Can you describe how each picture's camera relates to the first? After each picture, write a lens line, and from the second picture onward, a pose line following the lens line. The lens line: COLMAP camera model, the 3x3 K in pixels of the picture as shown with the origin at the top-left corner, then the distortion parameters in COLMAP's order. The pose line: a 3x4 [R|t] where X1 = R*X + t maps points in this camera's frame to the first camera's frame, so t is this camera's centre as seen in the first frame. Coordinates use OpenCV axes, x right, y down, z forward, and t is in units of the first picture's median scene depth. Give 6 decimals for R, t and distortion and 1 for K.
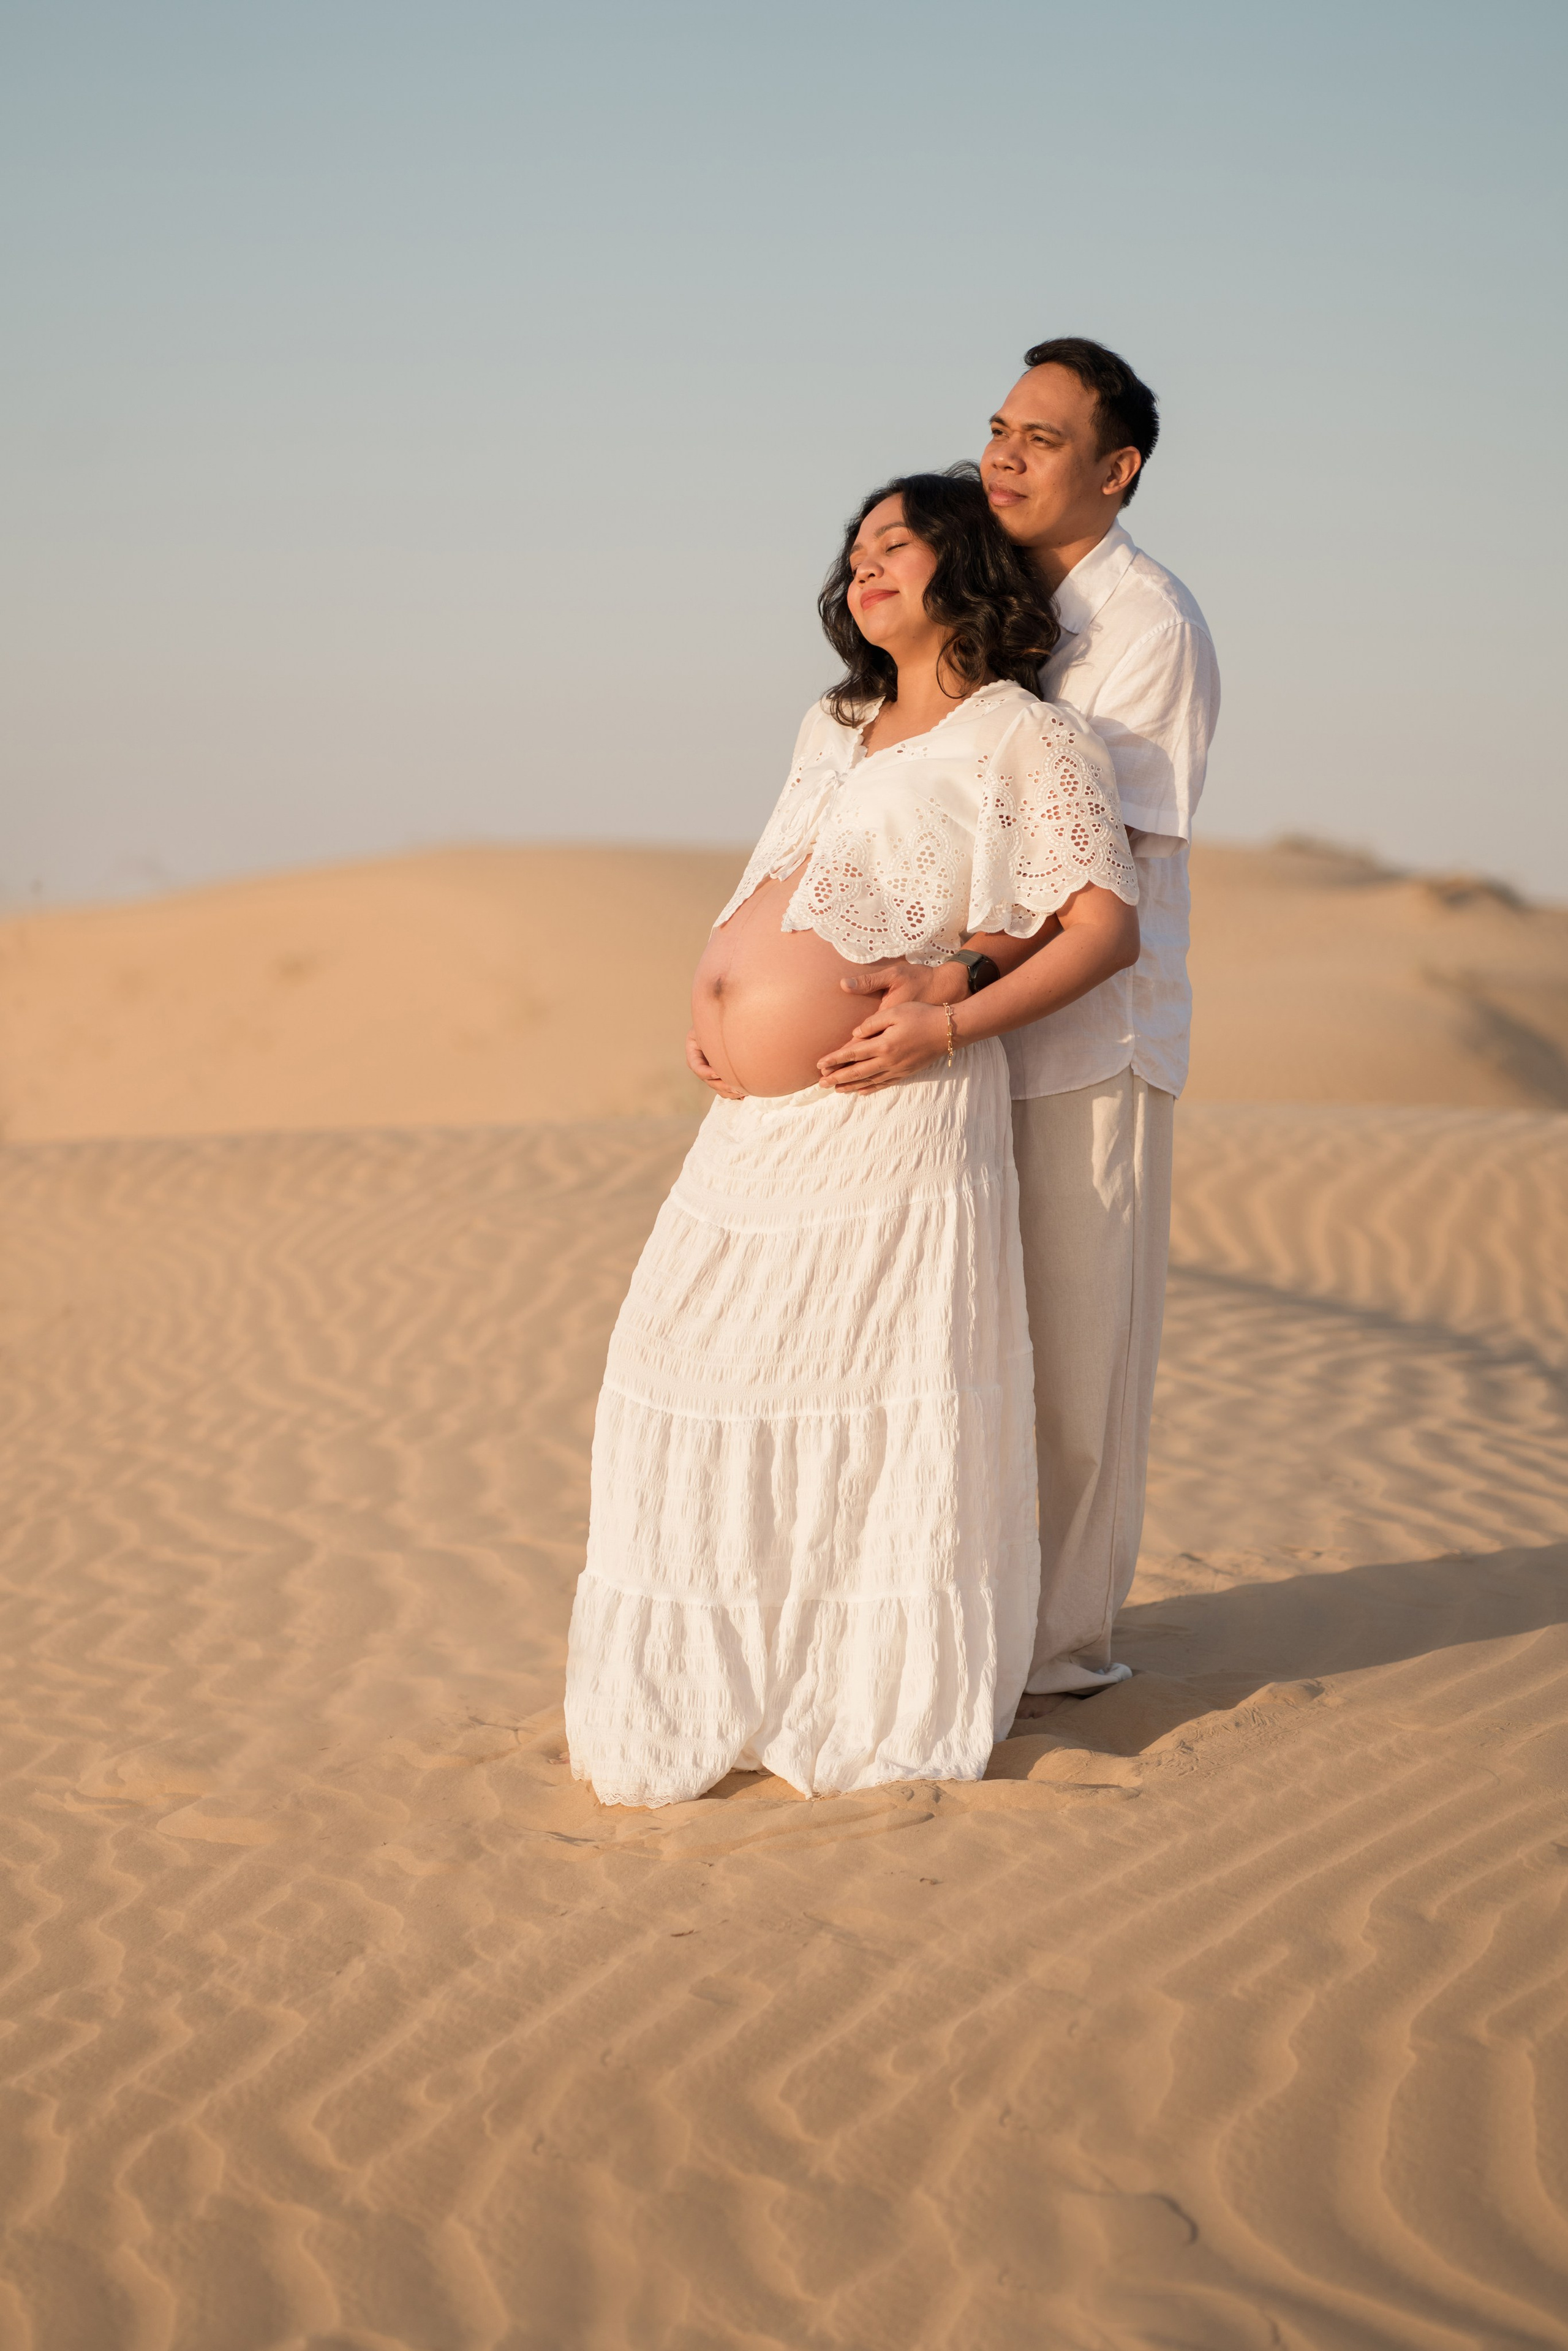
lens RADIAL K [[5466.7, 0, 784.0], [0, 5466.7, 1175.5], [0, 0, 1]] dist [0.164253, -2.315975]
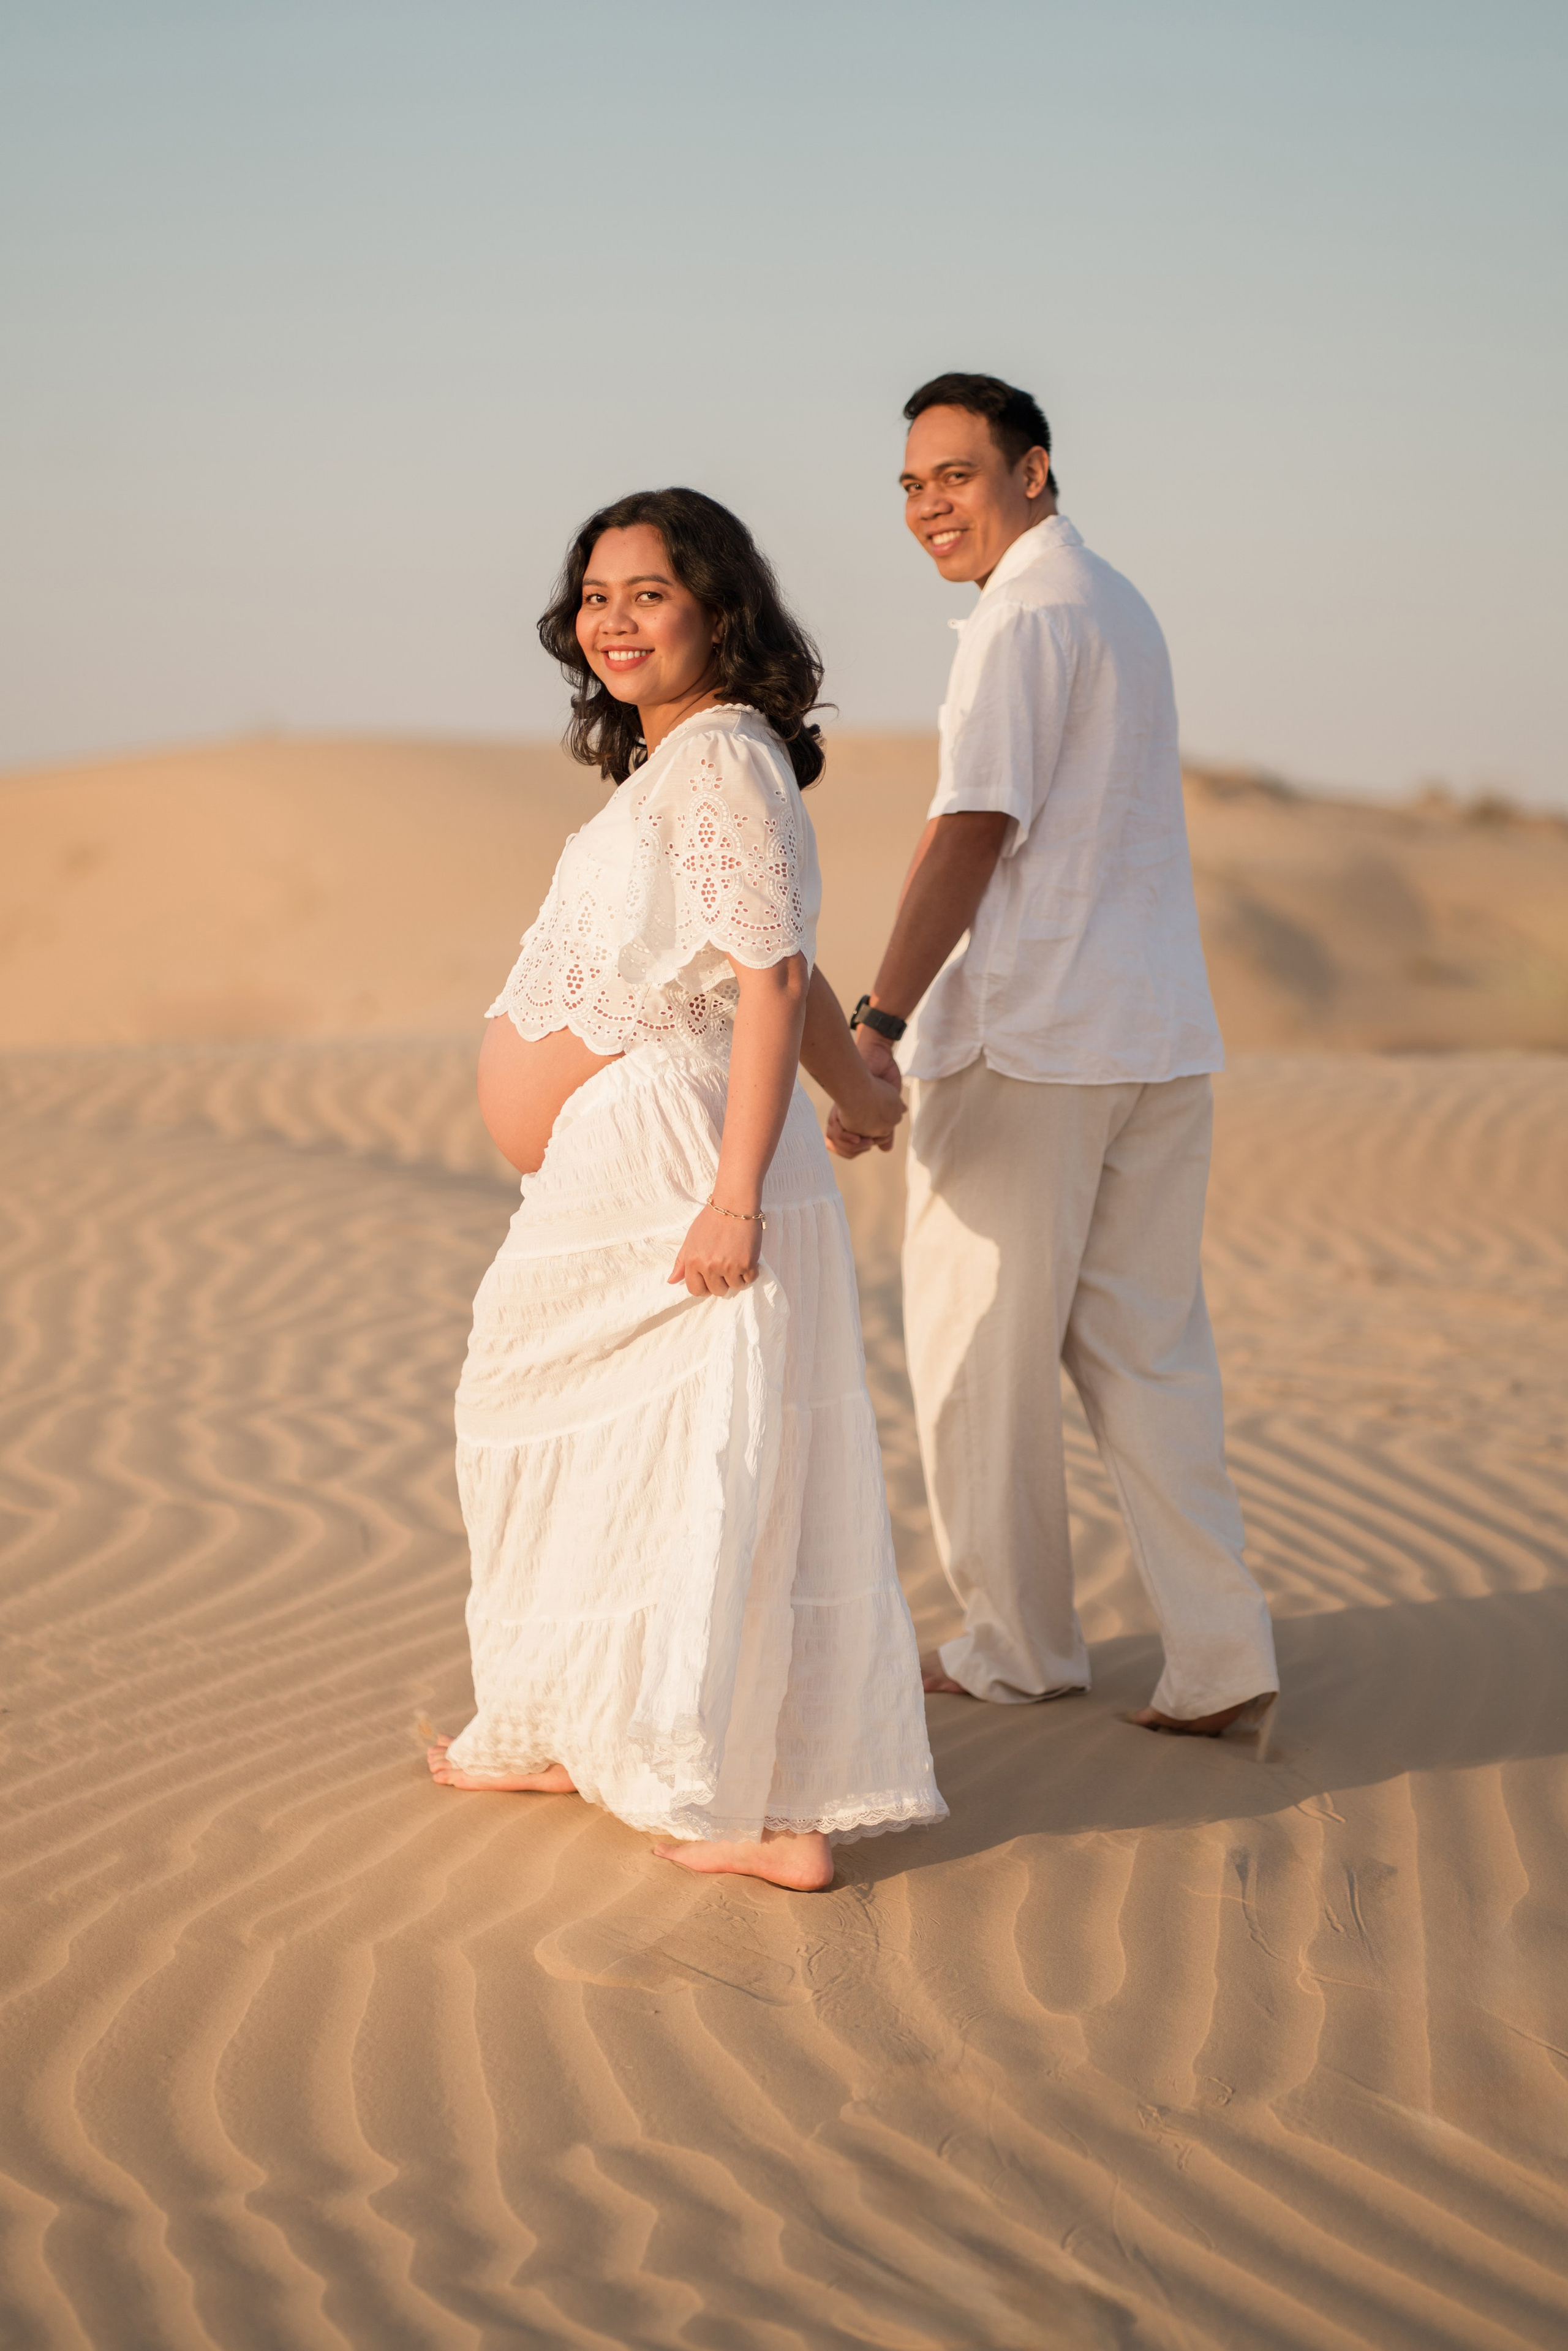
lens RADIAL K [[5466.7, 0, 784.0], [0, 5466.7, 1175.5], [0, 0, 1]] dist [0.164253, -2.315975]
pose [[0.999813, 0.000153, 0.019323, 0.155818], [-0.000579, 0.999756, 0.022065, -0.015951], [-0.019315, -0.022072, 0.999570, -0.080074]]
